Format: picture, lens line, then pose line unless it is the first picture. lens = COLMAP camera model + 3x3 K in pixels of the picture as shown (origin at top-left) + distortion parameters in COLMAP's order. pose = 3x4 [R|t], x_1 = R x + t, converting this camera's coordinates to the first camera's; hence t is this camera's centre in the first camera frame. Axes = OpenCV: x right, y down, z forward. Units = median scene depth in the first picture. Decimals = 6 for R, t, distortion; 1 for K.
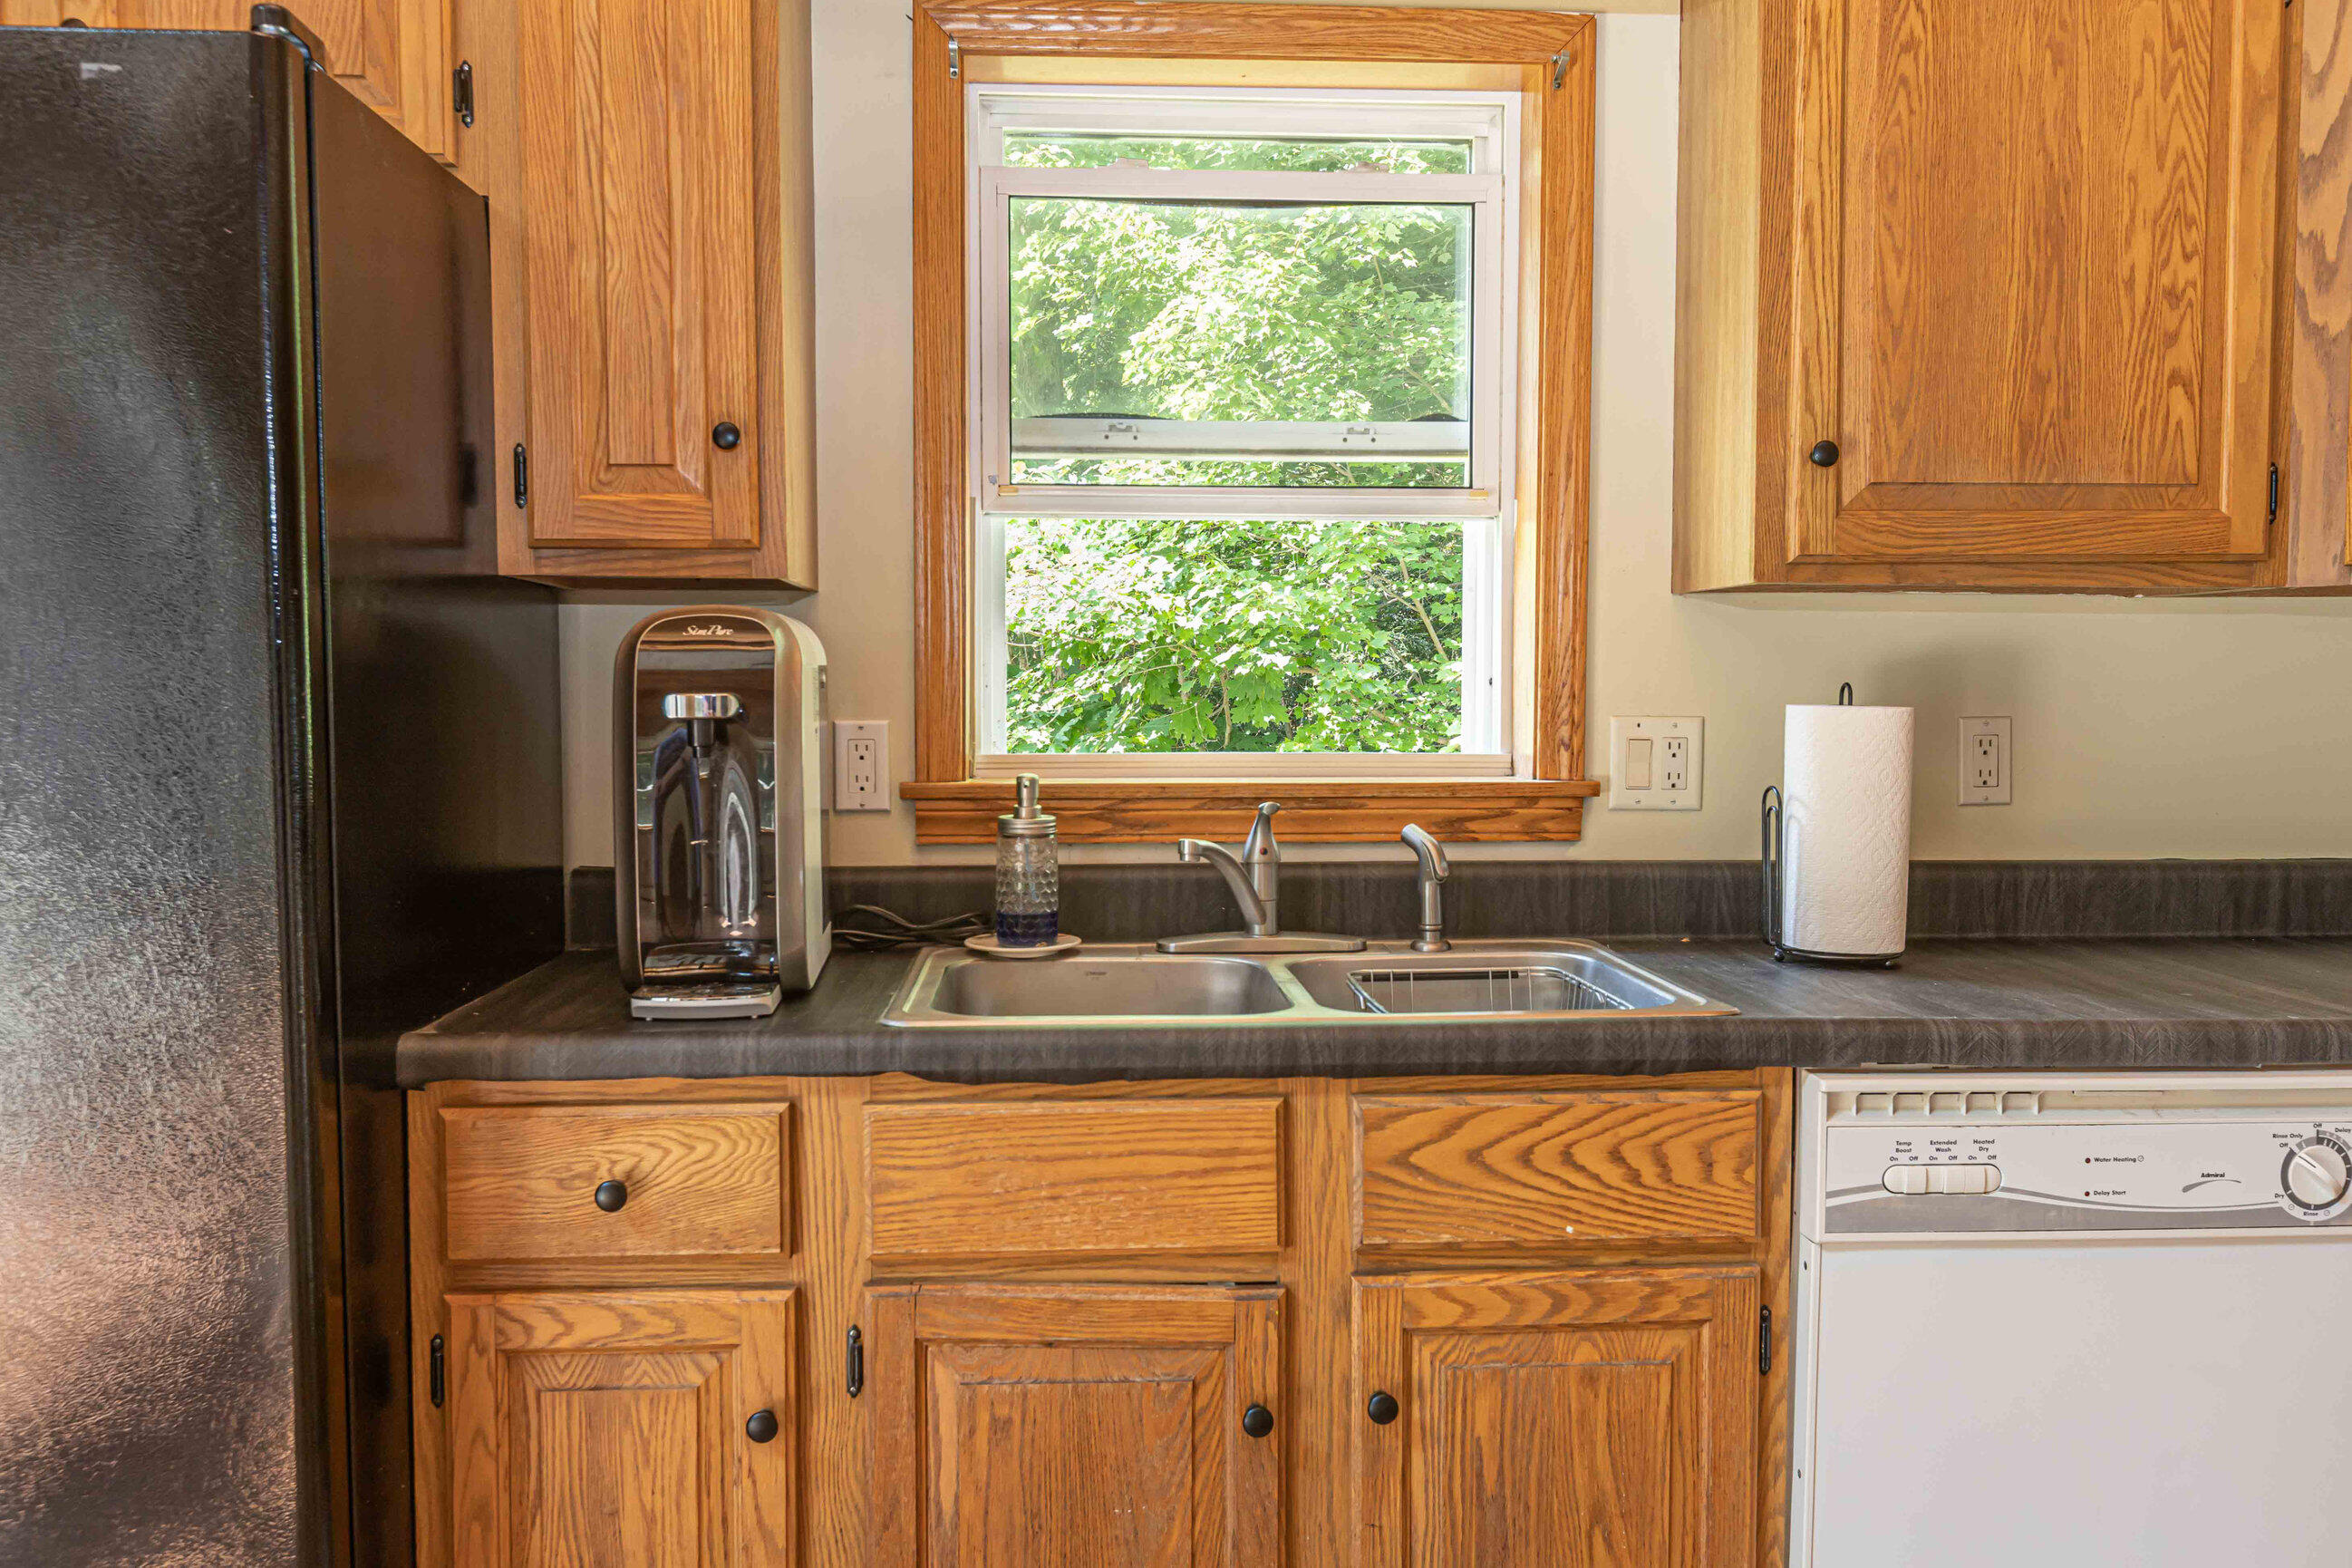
lens RADIAL K [[1836.0, 0, 1176.0], [0, 1836.0, 784.0], [0, 0, 1]] dist [0.000427, -0.000187]
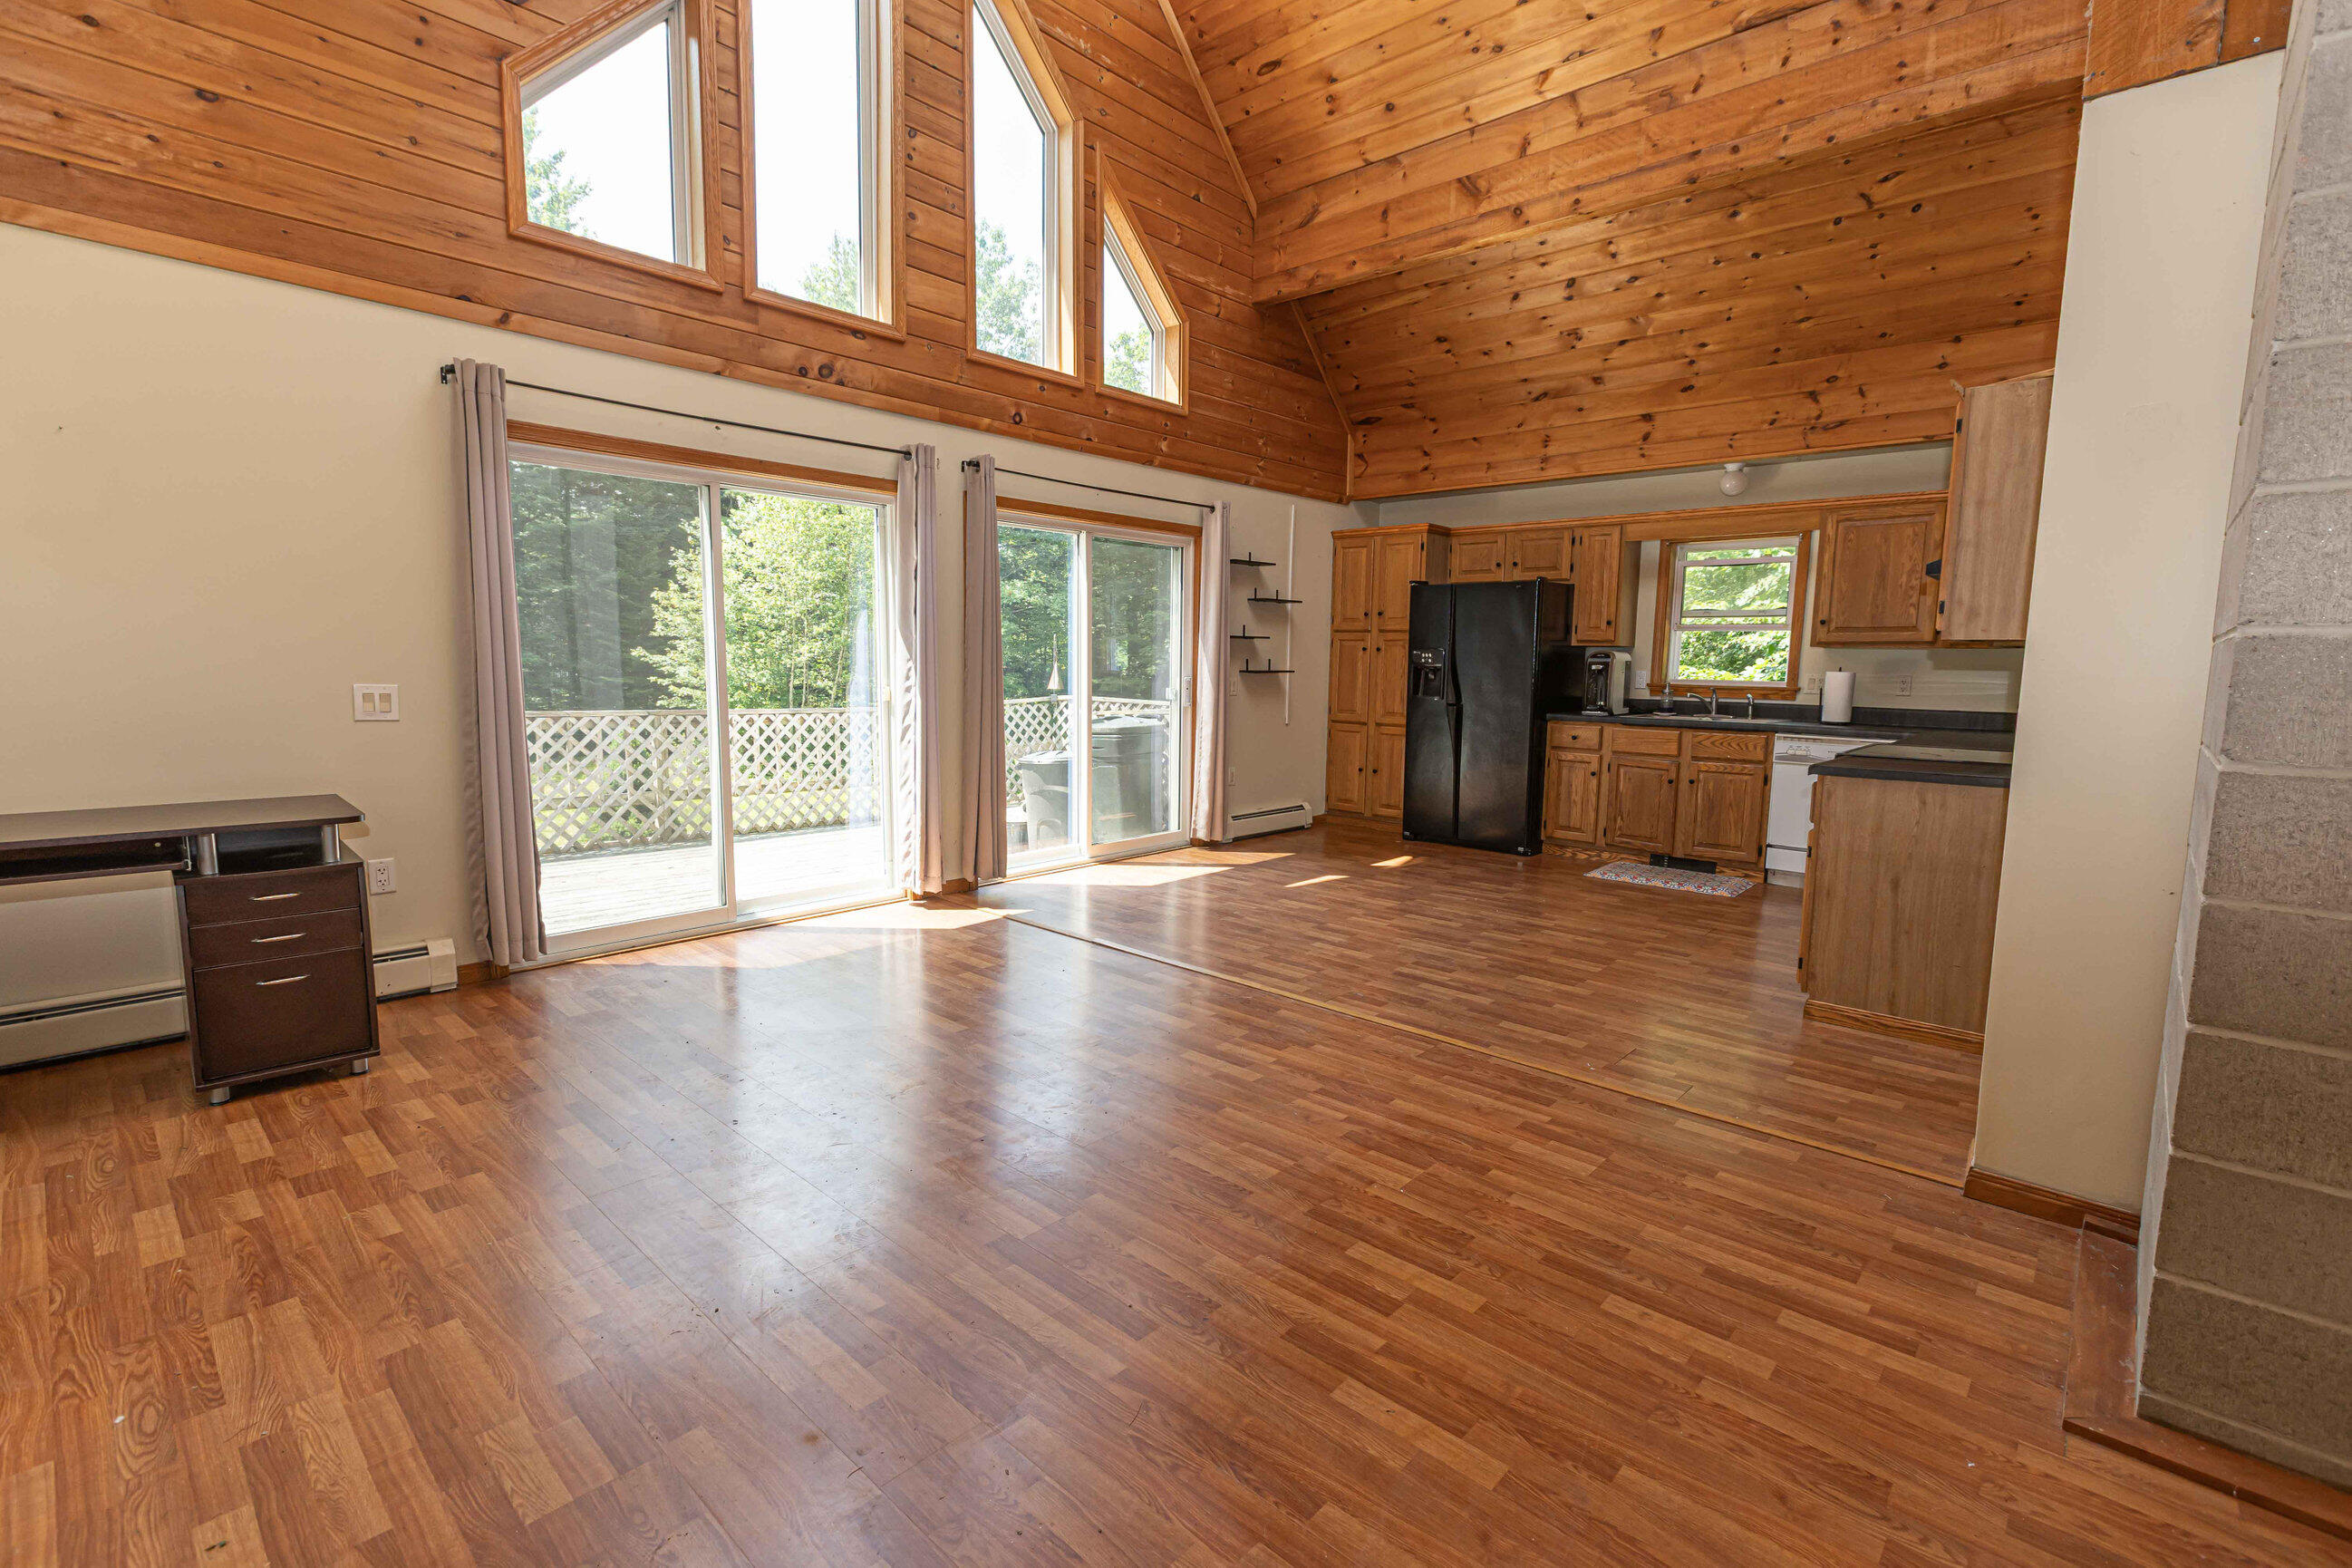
lens RADIAL K [[1037.4, 0, 1176.0], [0, 1037.4, 784.0], [0, 0, 1]] dist [0.002422, -0.000208]
pose [[0.695407, 0.098433, -0.711842, 1.379001], [-0.054781, 0.994953, 0.084064, 0.143947], [0.716525, -0.019463, 0.697290, -2.667435]]
